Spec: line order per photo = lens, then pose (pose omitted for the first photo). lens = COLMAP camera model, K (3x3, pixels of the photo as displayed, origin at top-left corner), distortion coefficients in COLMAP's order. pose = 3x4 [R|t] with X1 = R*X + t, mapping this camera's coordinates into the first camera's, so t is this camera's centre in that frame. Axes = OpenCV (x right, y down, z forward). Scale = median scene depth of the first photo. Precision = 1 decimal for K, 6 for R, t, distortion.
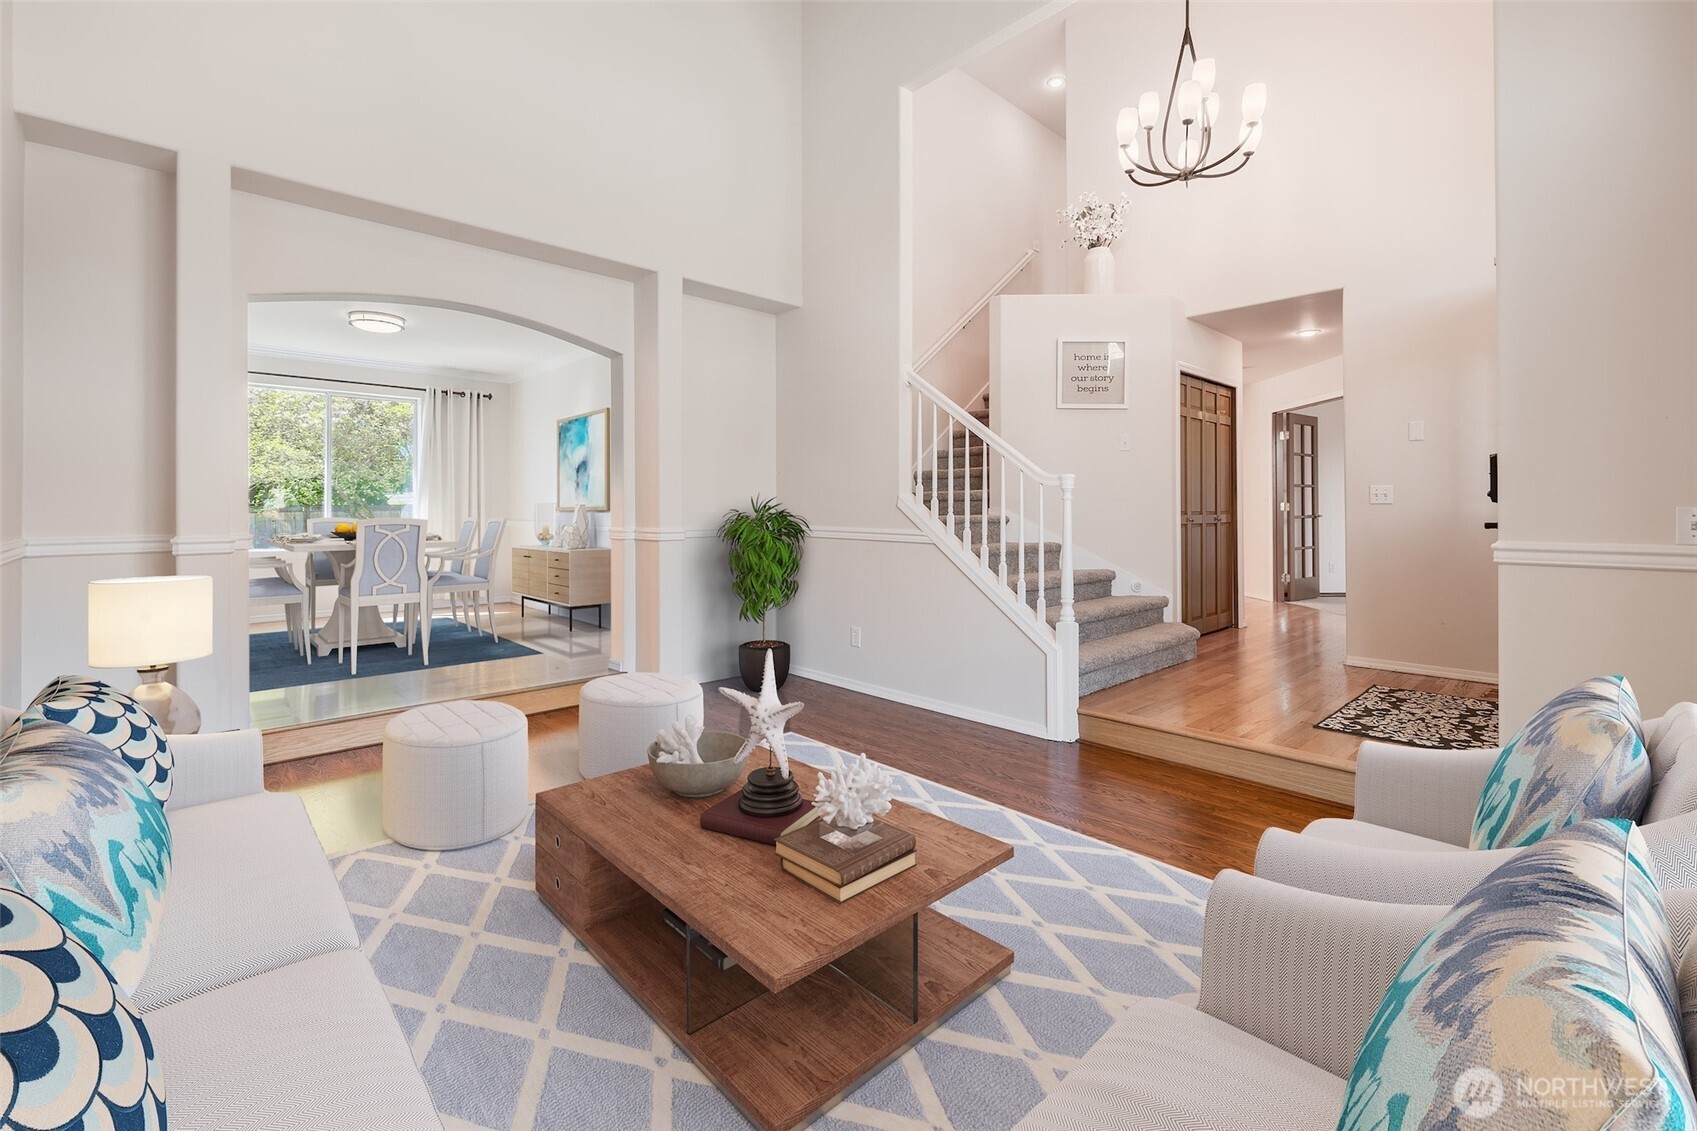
lens RADIAL K [[735.9, 0, 841.6], [0, 735.9, 556.0], [0, 0, 1]] dist [0.001006, 0.000150]
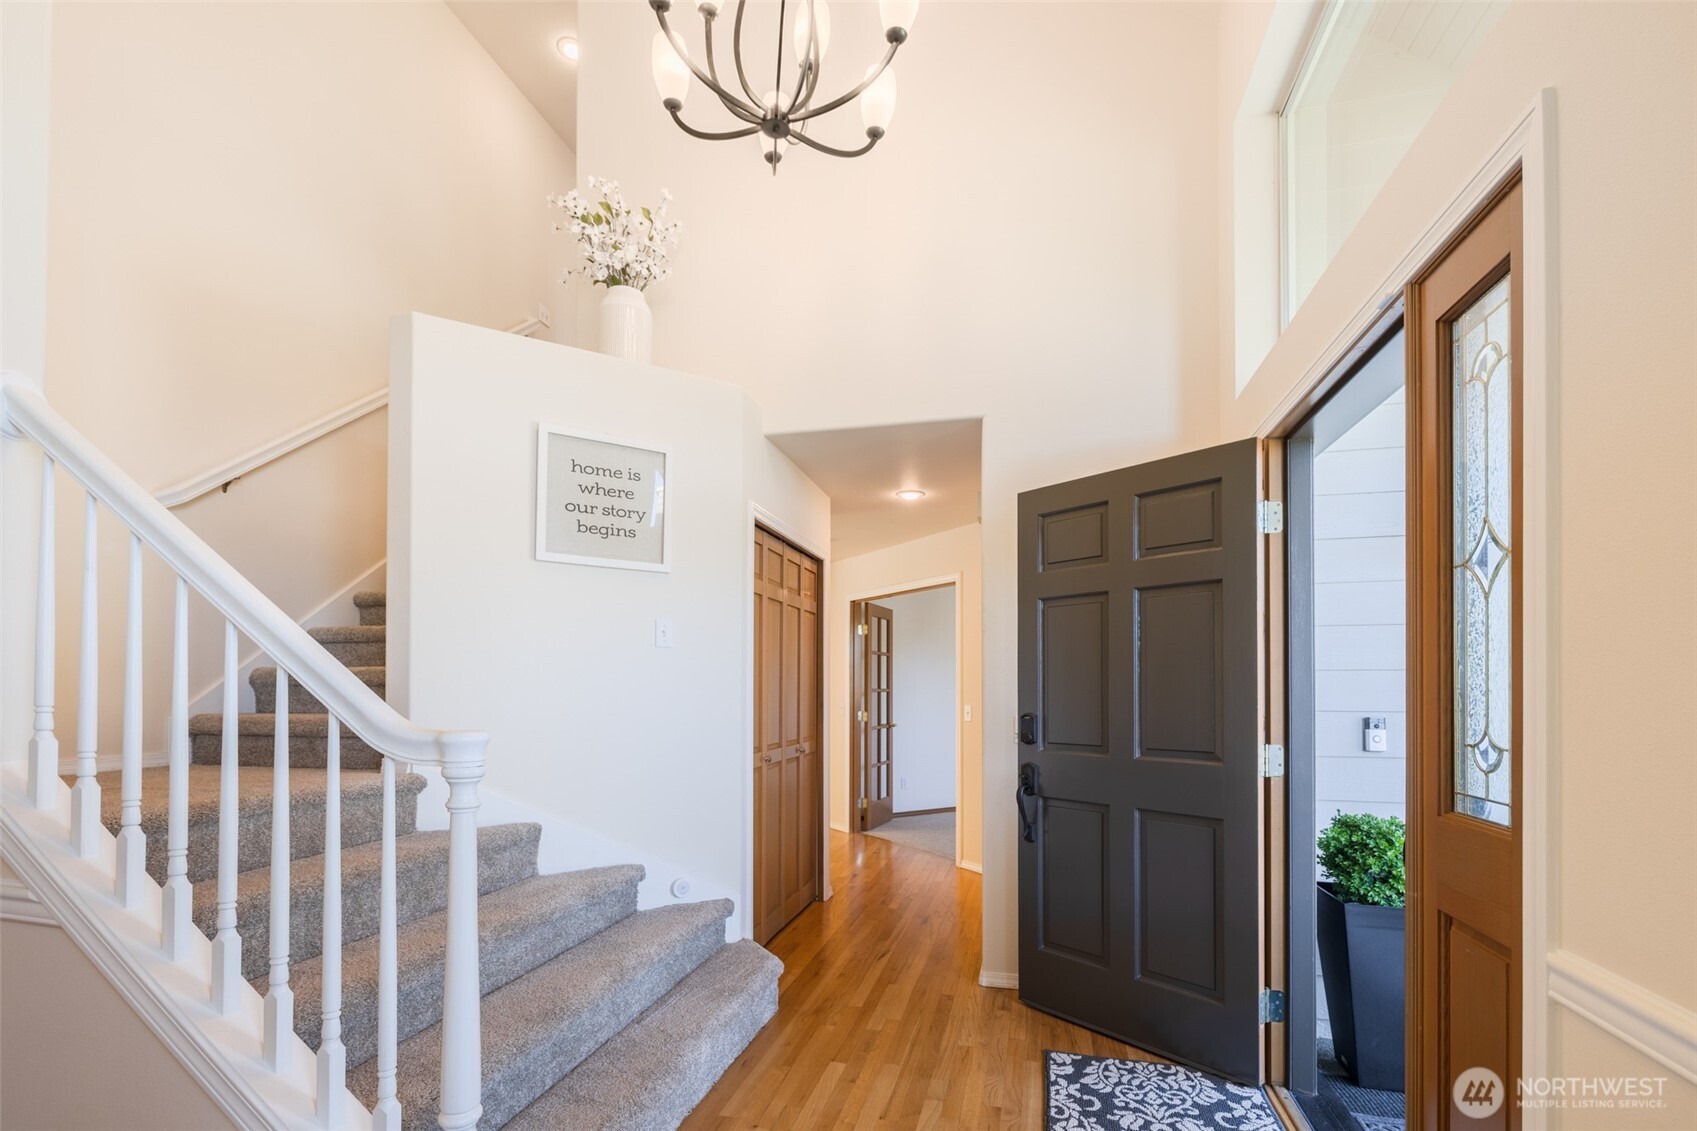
lens RADIAL K [[735.9, 0, 841.6], [0, 735.9, 556.0], [0, 0, 1]] dist [0.001006, 0.000150]
pose [[0.841465, 0.099834, 0.531009, 0.177465], [0.029566, 0.972801, -0.229746, -0.071155], [-0.539503, 0.209023, 0.815626, 0.416741]]
